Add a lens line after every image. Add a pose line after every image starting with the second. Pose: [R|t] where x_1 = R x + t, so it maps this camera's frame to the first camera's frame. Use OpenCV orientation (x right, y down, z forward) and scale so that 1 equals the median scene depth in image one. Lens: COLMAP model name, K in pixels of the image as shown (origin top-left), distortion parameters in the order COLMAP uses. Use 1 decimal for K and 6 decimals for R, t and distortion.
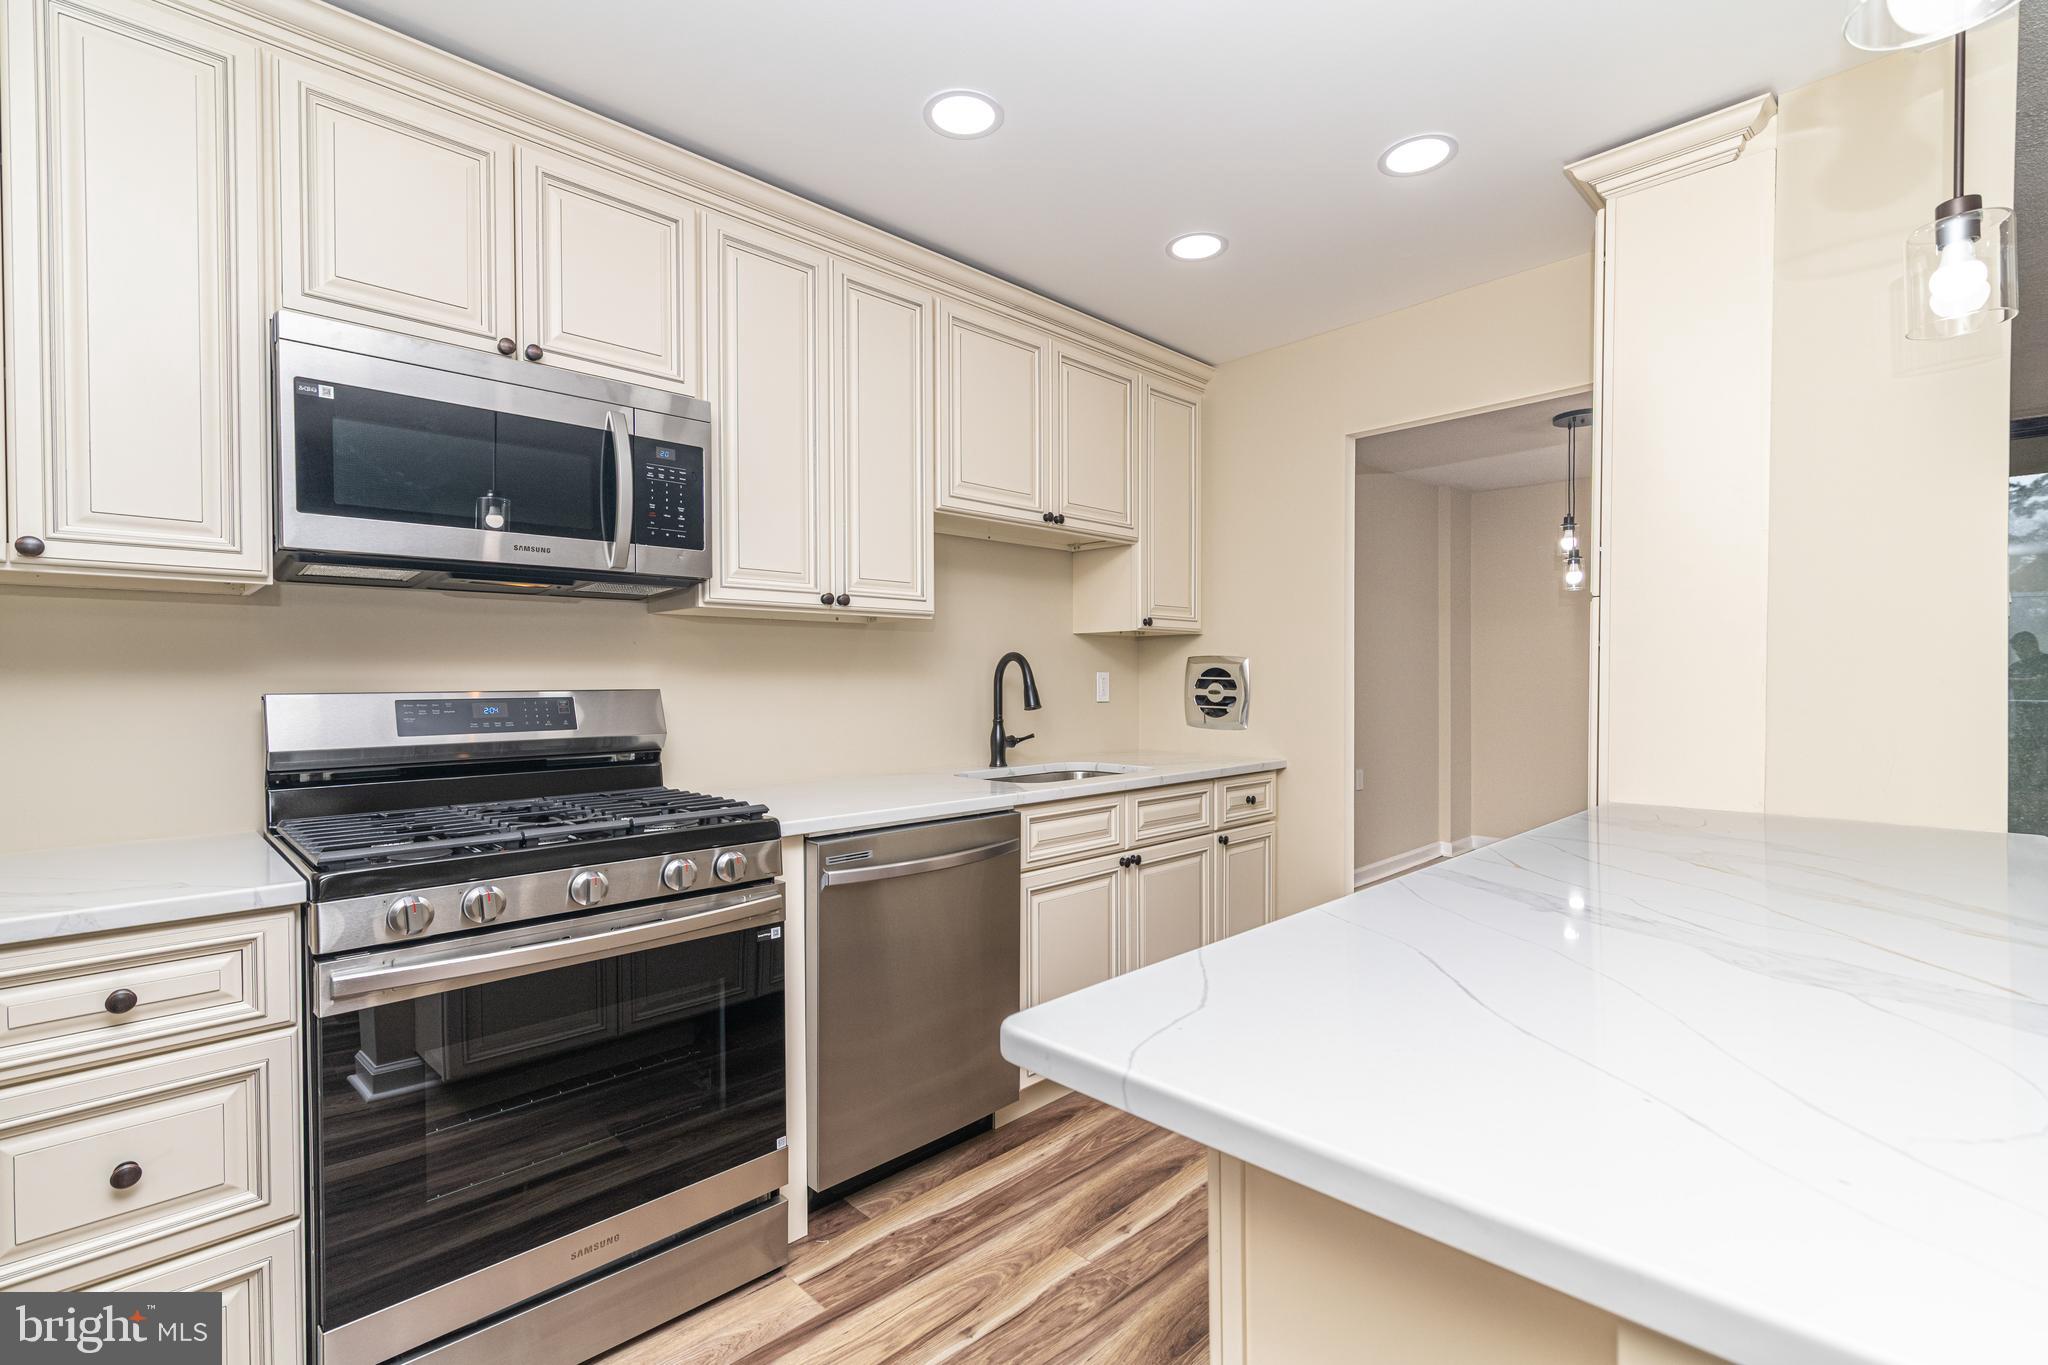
lens RADIAL K [[930.3, 0, 1027.5], [0, 930.3, 686.5], [0, 0, 1]] dist [0.003172, -0.000040]
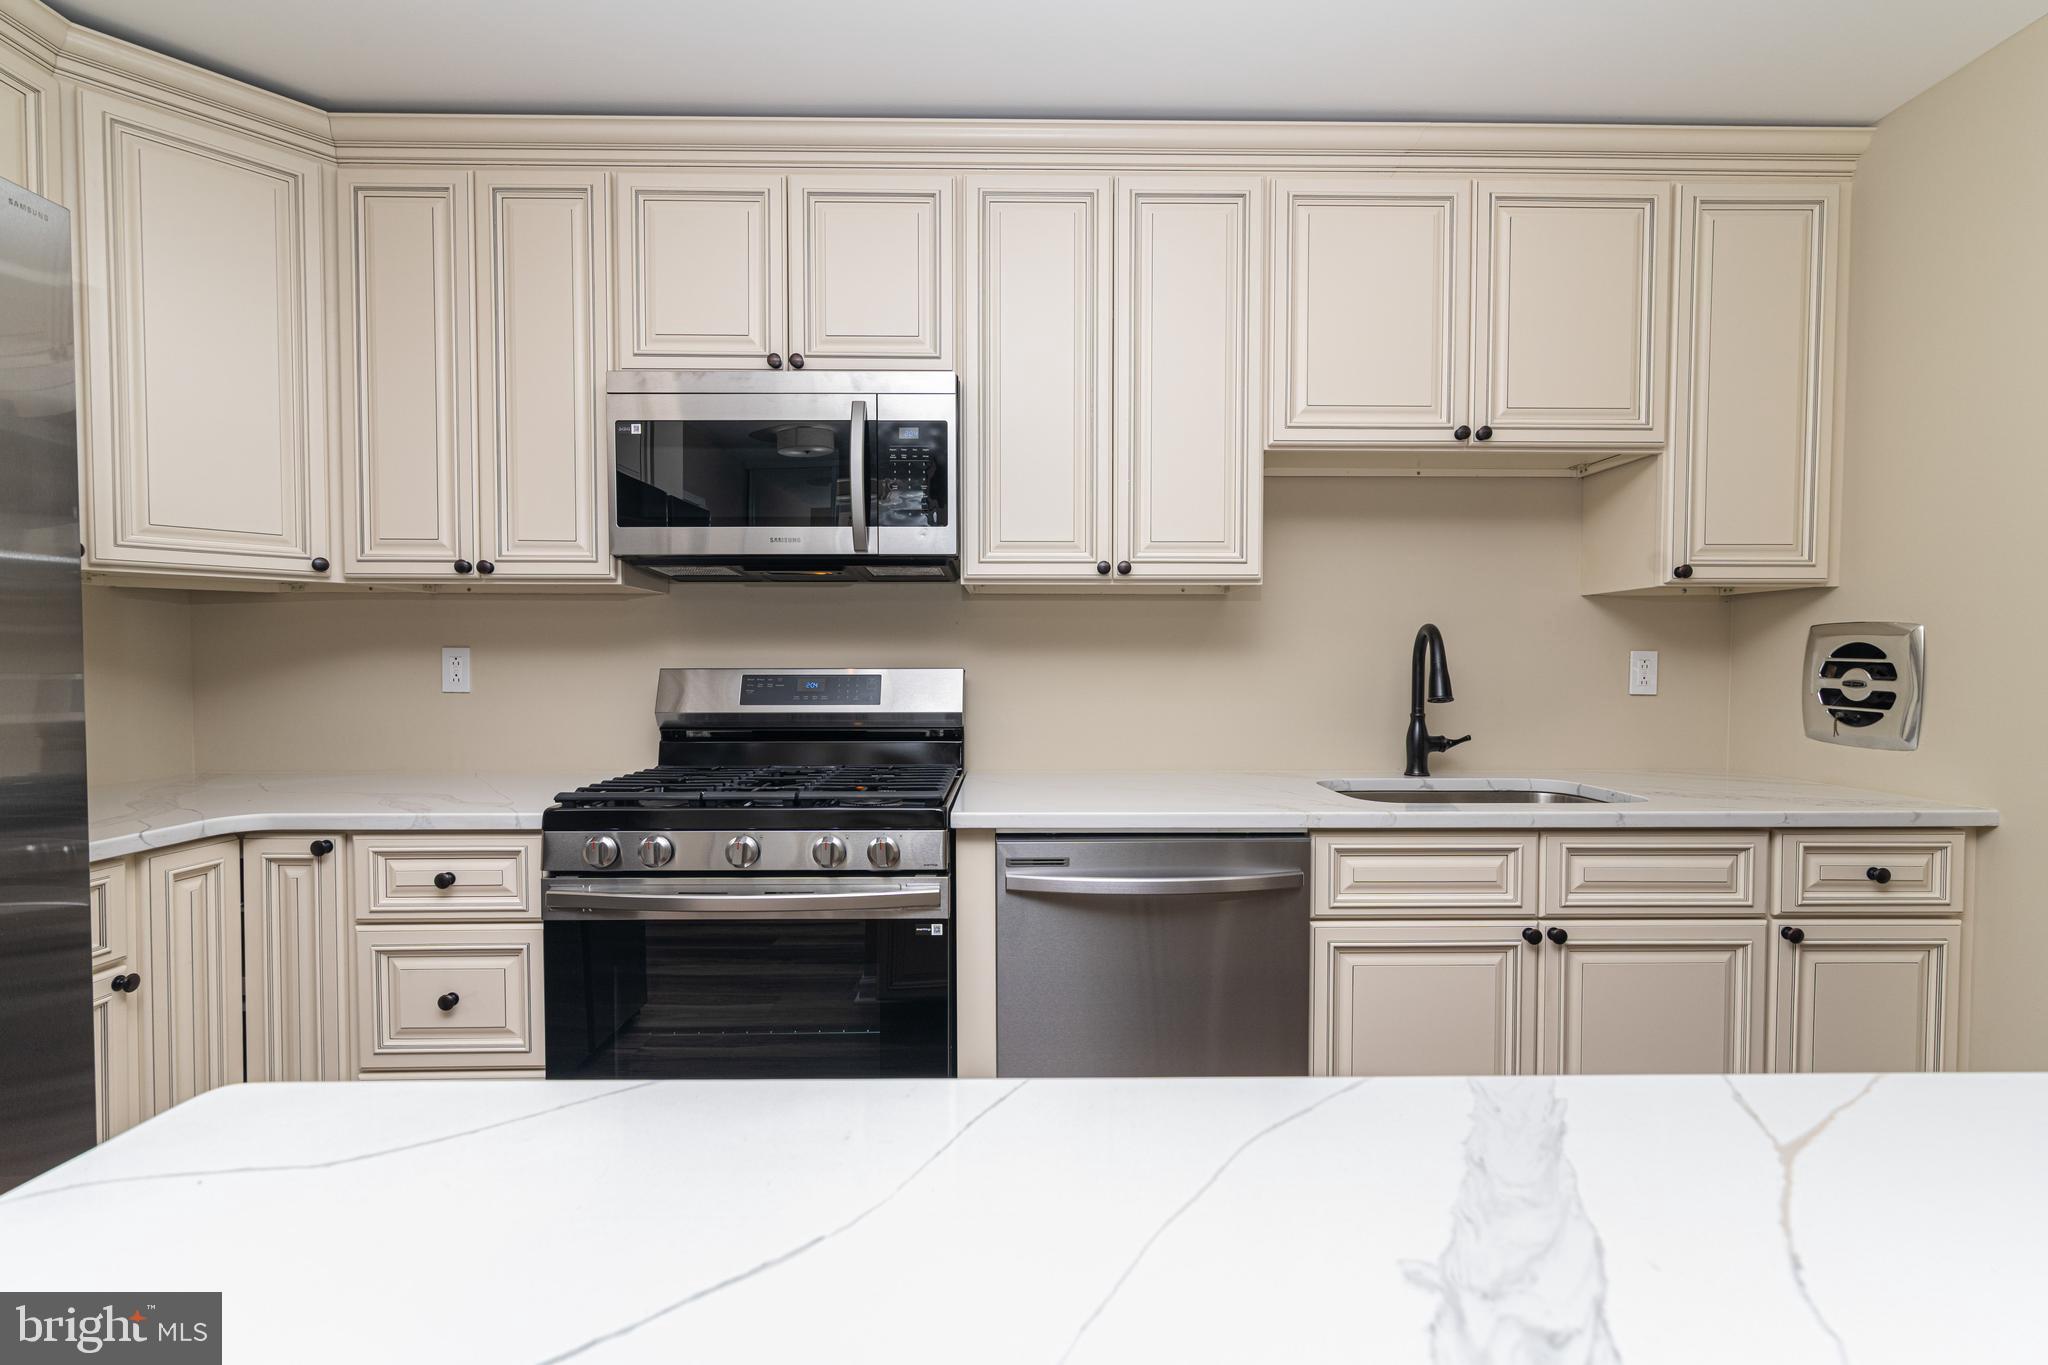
lens RADIAL K [[910.0, 0, 1023.9], [0, 910.0, 690.2], [0, 0, 1]] dist [0.000730, 0.000307]
pose [[0.720298, 0.026820, -0.693146, 0.298052], [-0.009734, 0.999545, 0.028561, -0.001877], [0.693596, -0.013825, 0.720231, 0.288964]]
